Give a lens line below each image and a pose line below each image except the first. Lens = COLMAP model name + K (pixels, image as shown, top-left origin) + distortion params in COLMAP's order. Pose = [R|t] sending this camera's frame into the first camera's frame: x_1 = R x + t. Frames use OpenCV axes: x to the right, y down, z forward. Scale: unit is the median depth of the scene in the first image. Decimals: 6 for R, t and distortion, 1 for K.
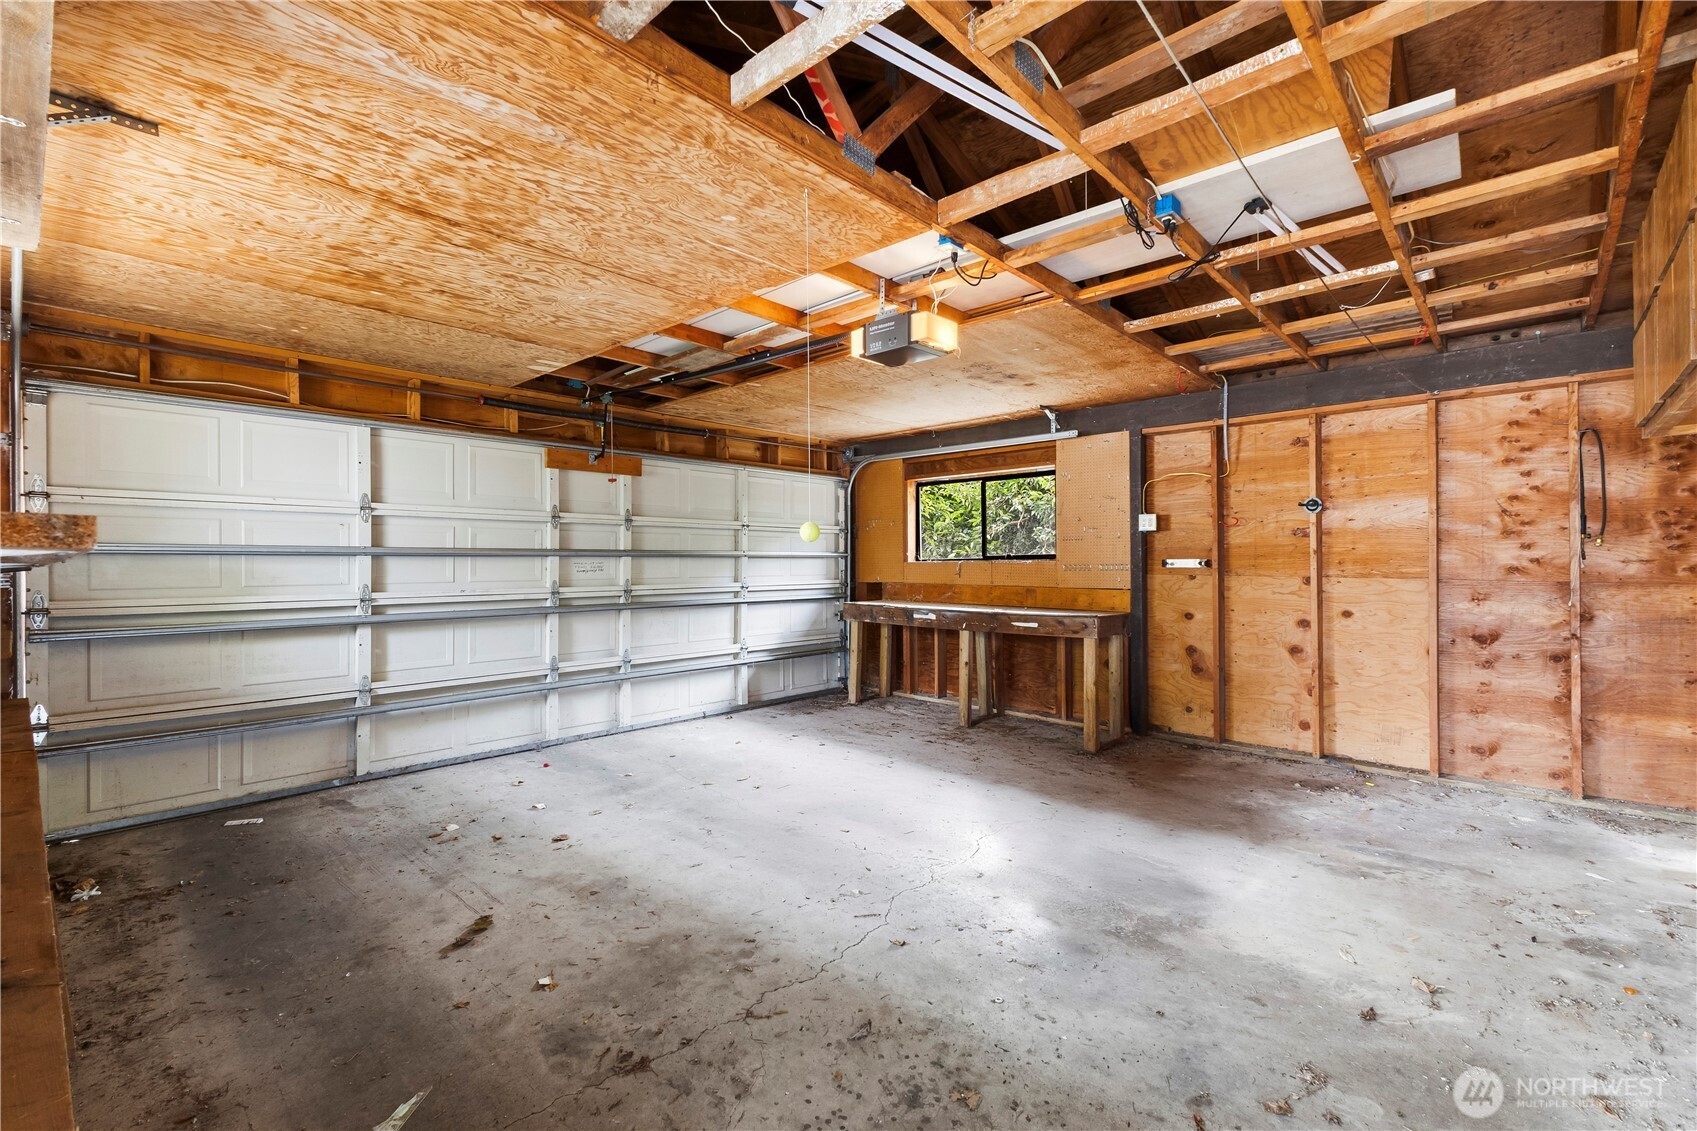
lens RADIAL K [[748.5, 0, 845.7], [0, 748.5, 565.9], [0, 0, 1]] dist [0.005849, -0.000079]
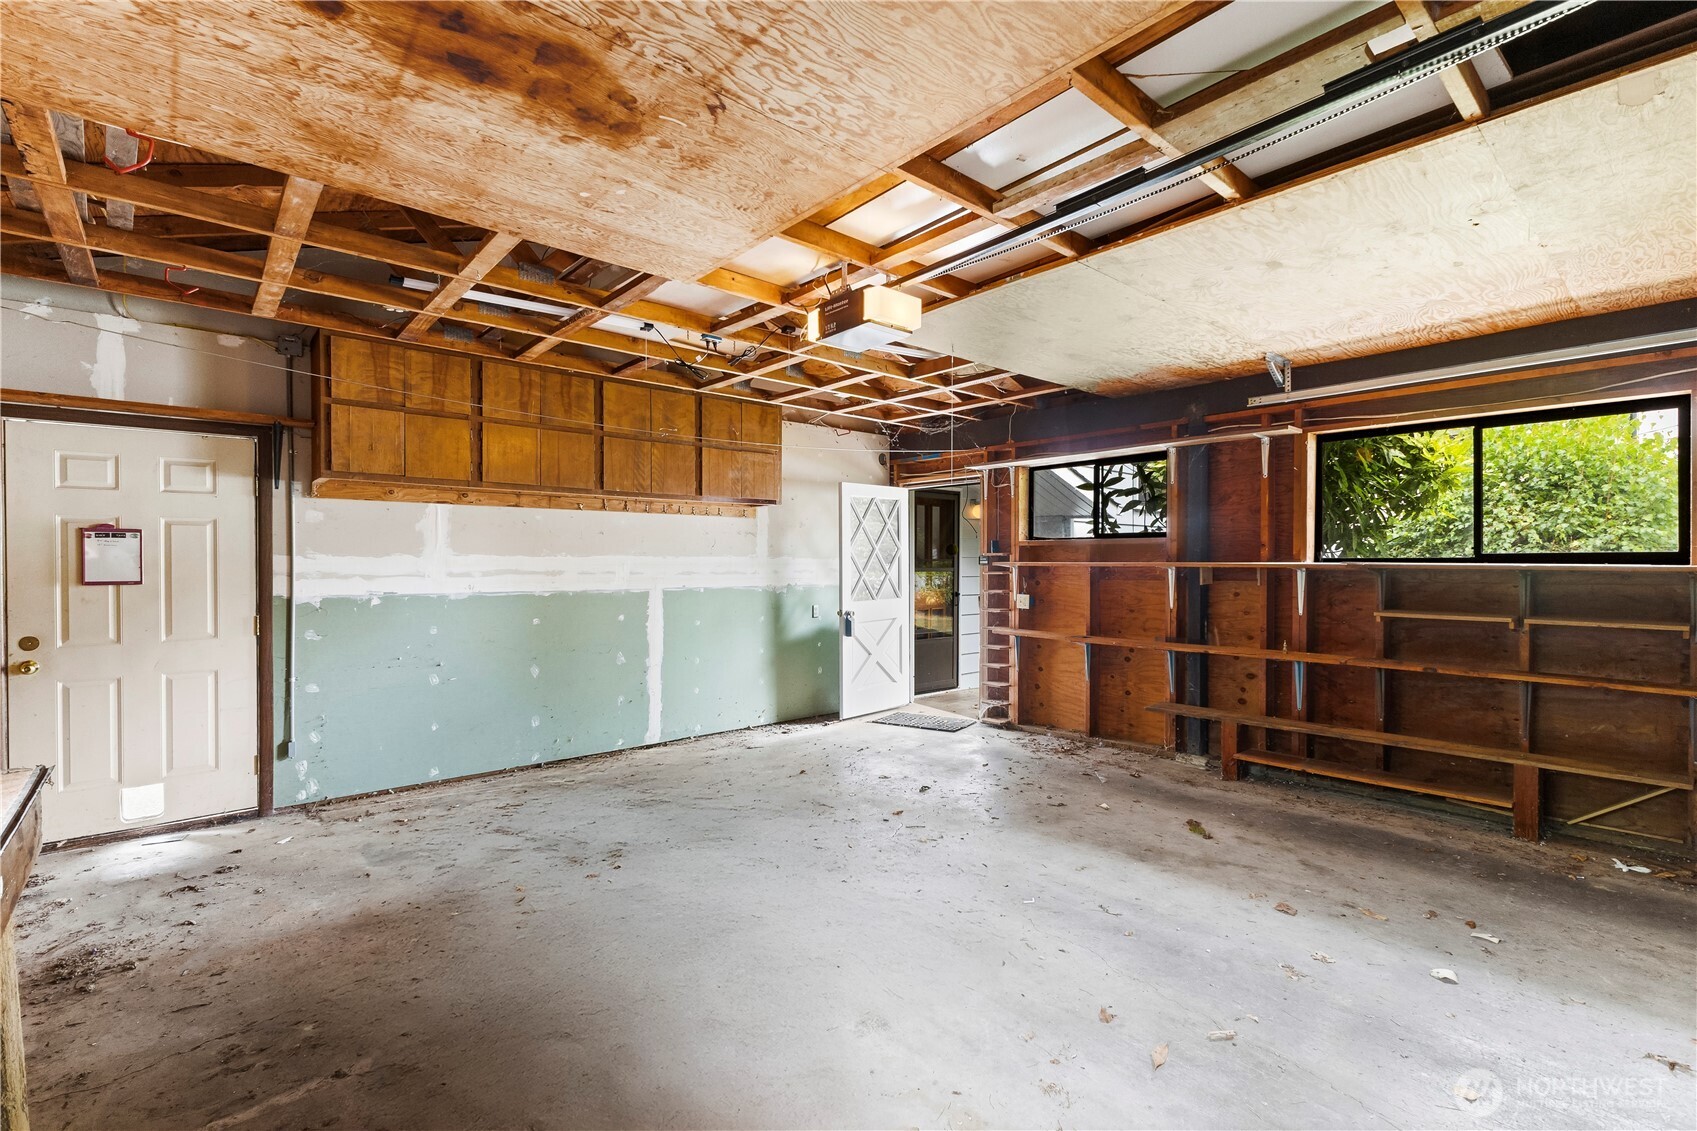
lens RADIAL K [[748.5, 0, 845.7], [0, 748.5, 565.9], [0, 0, 1]] dist [0.005849, -0.000079]
pose [[-0.994113, 0.004207, 0.108269, 0.005272], [0.005712, 0.999891, 0.013599, -0.026172], [-0.108200, 0.014137, -0.994029, 2.223912]]
